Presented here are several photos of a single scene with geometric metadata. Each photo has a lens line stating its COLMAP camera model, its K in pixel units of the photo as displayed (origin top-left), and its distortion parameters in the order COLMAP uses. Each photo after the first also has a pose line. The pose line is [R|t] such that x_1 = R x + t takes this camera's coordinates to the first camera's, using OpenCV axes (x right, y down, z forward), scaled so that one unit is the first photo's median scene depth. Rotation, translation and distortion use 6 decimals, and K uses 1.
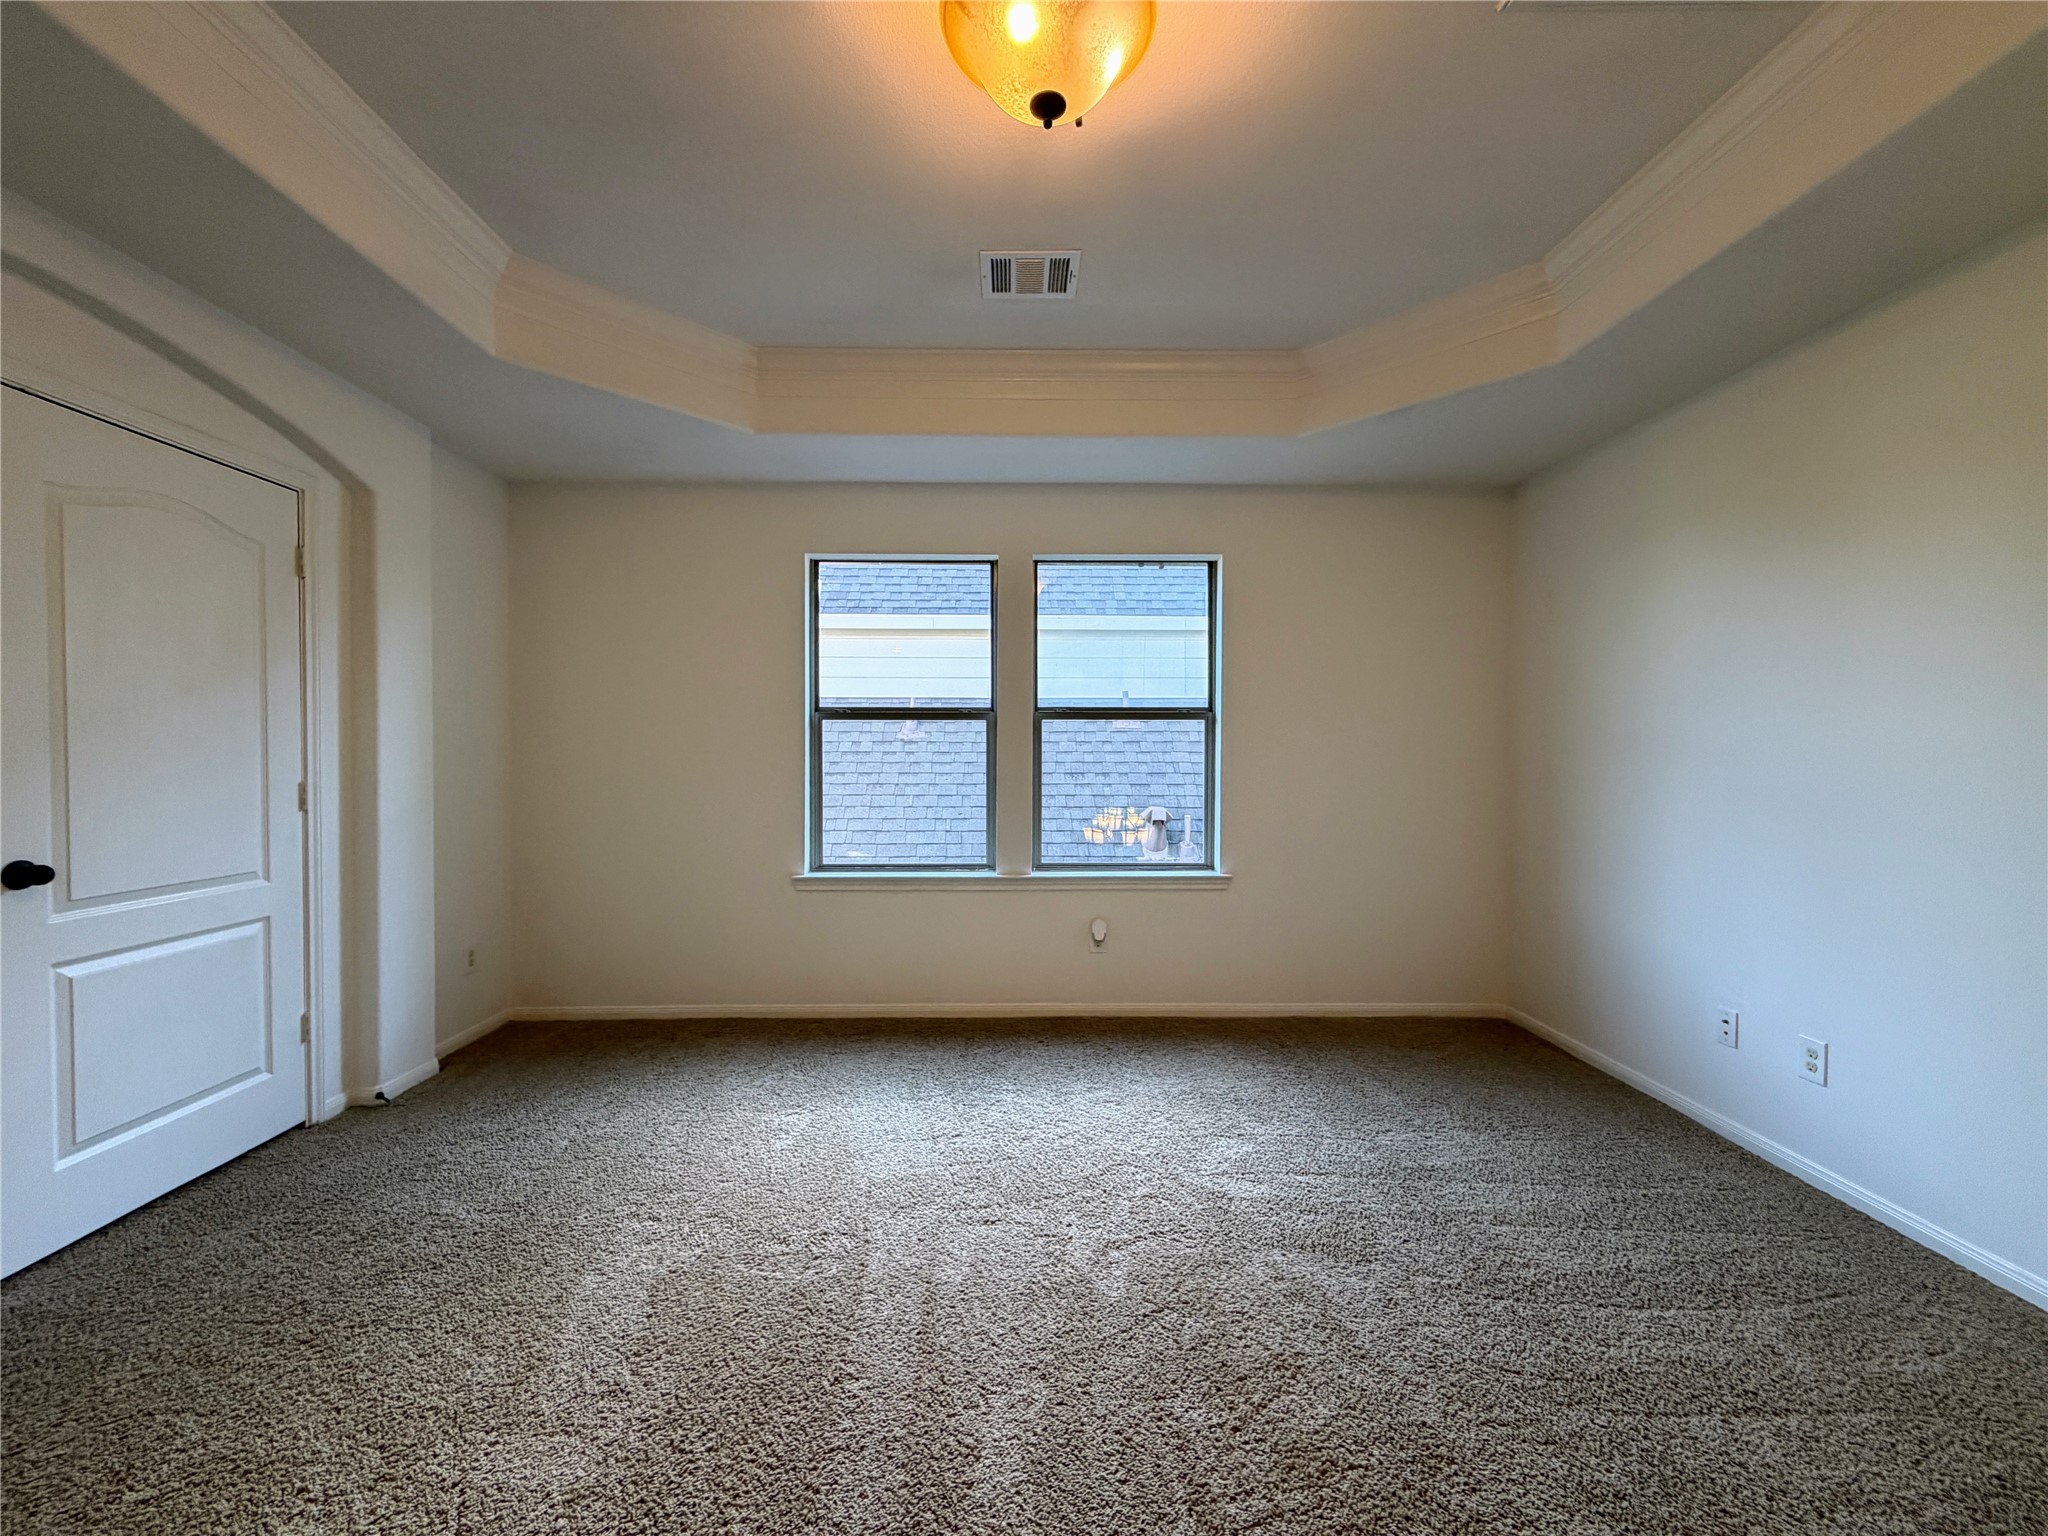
lens RADIAL K [[819.4, 0, 1024.0], [0, 819.4, 768.0], [0, 0, 1]] dist [0.000634, 0.000043]
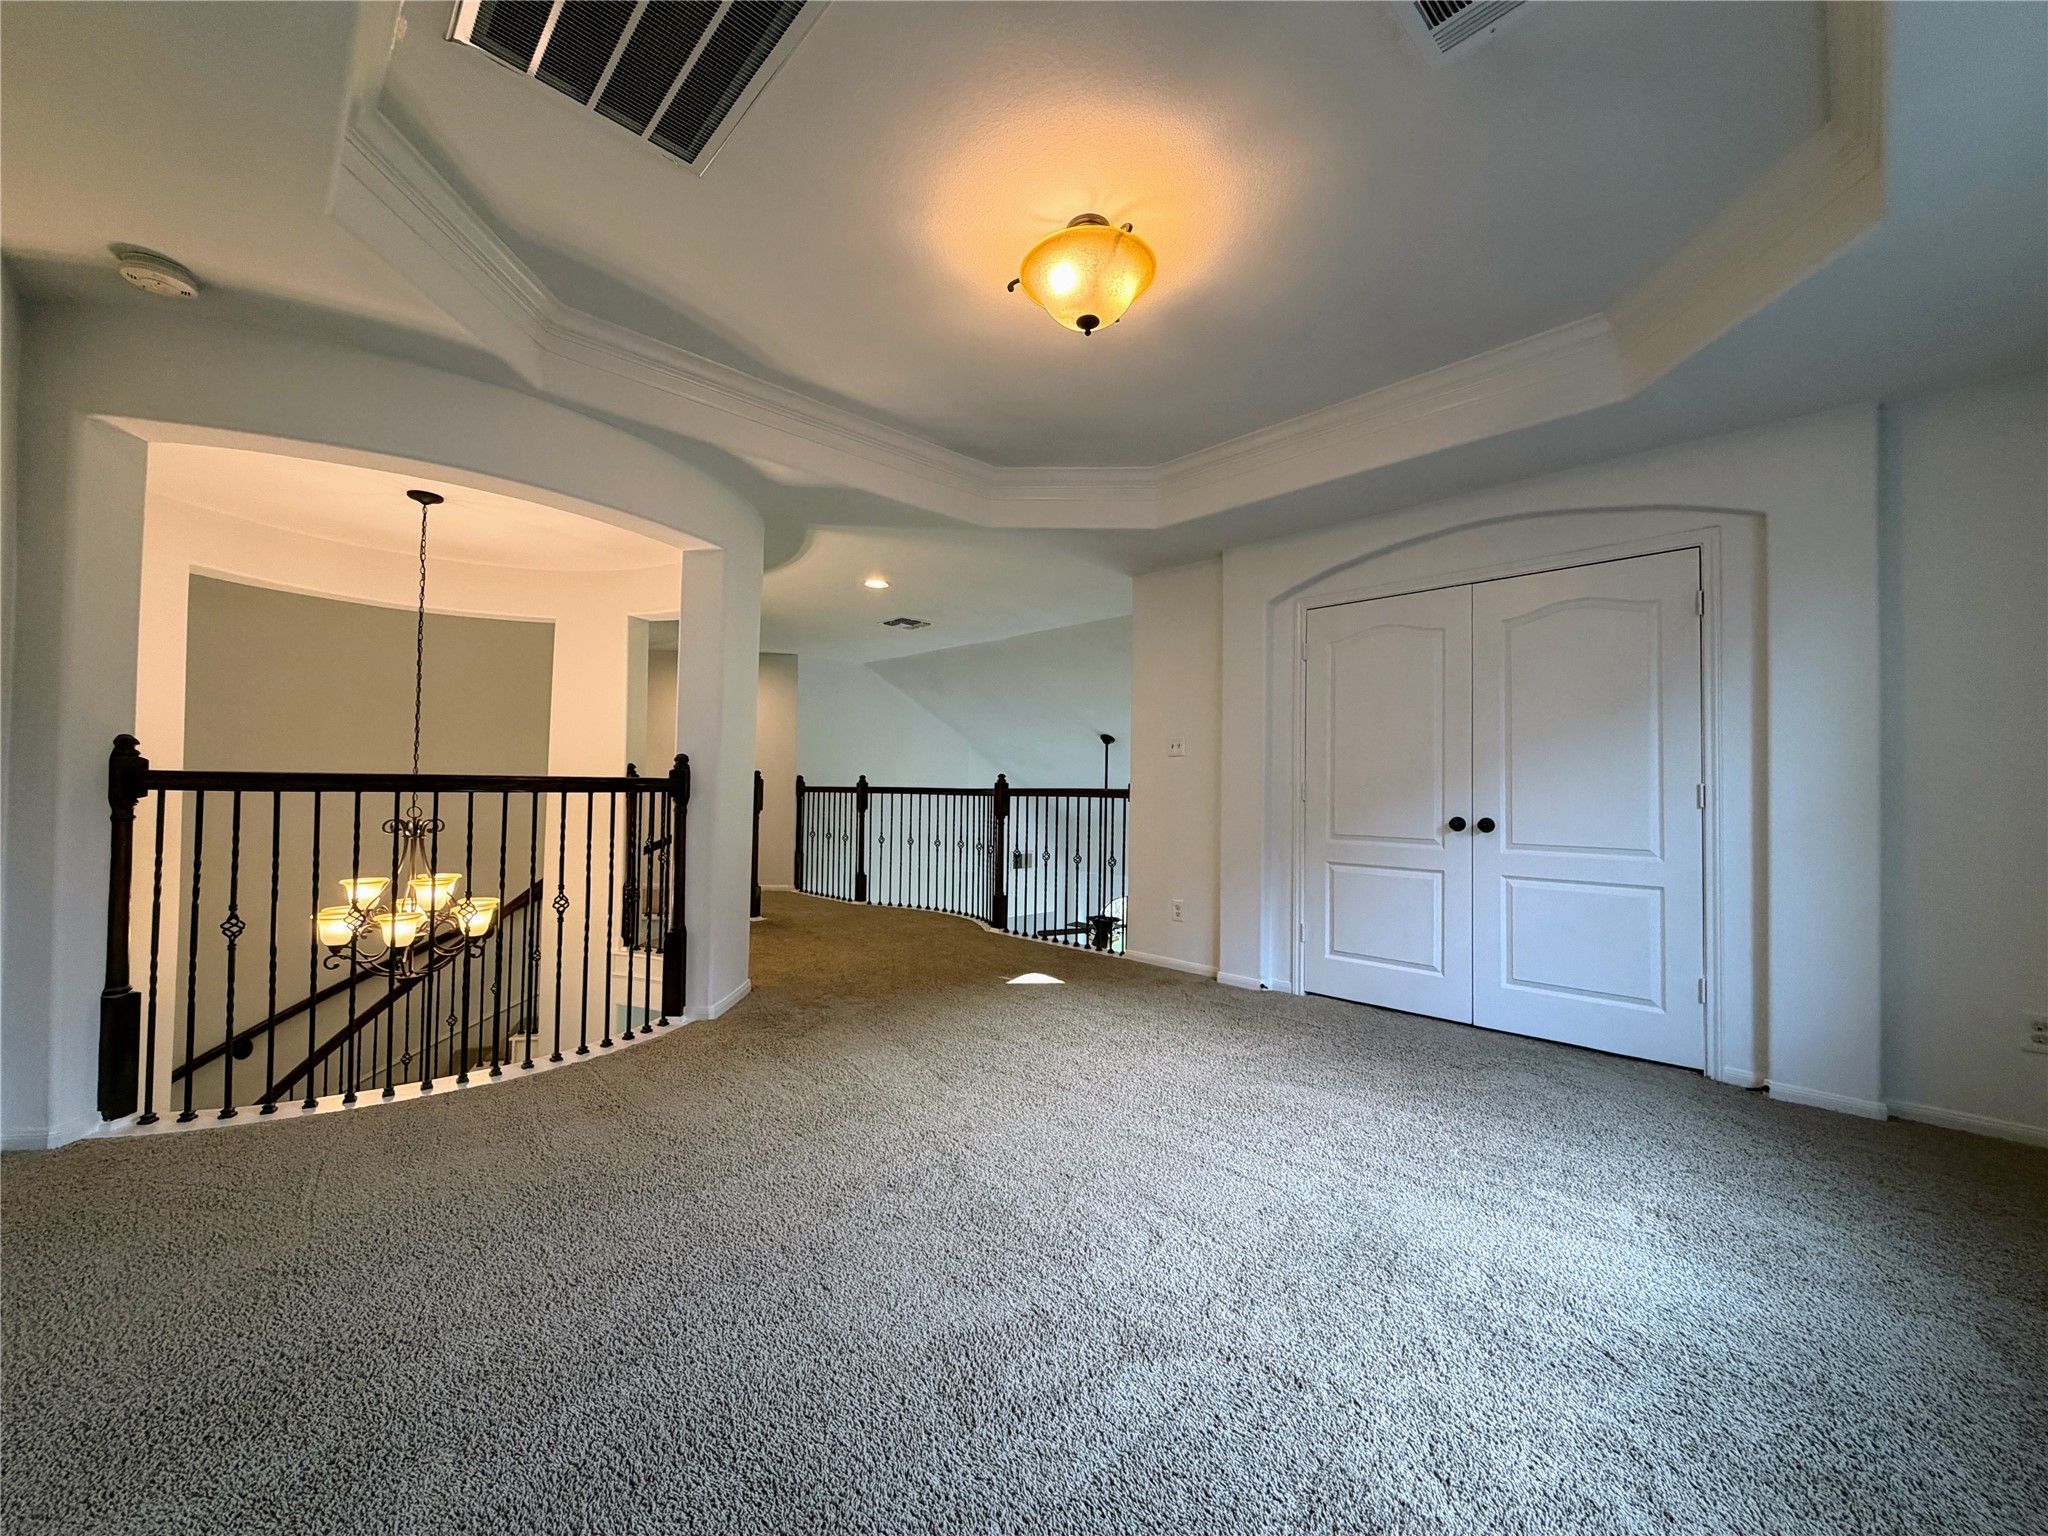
lens RADIAL K [[819.4, 0, 1024.0], [0, 819.4, 768.0], [0, 0, 1]] dist [0.000634, 0.000043]
pose [[-0.735812, -0.024716, -0.676735, 0.669007], [-0.022995, 0.999669, -0.011508, 0.029152], [0.676795, 0.007094, -0.736137, 1.211566]]
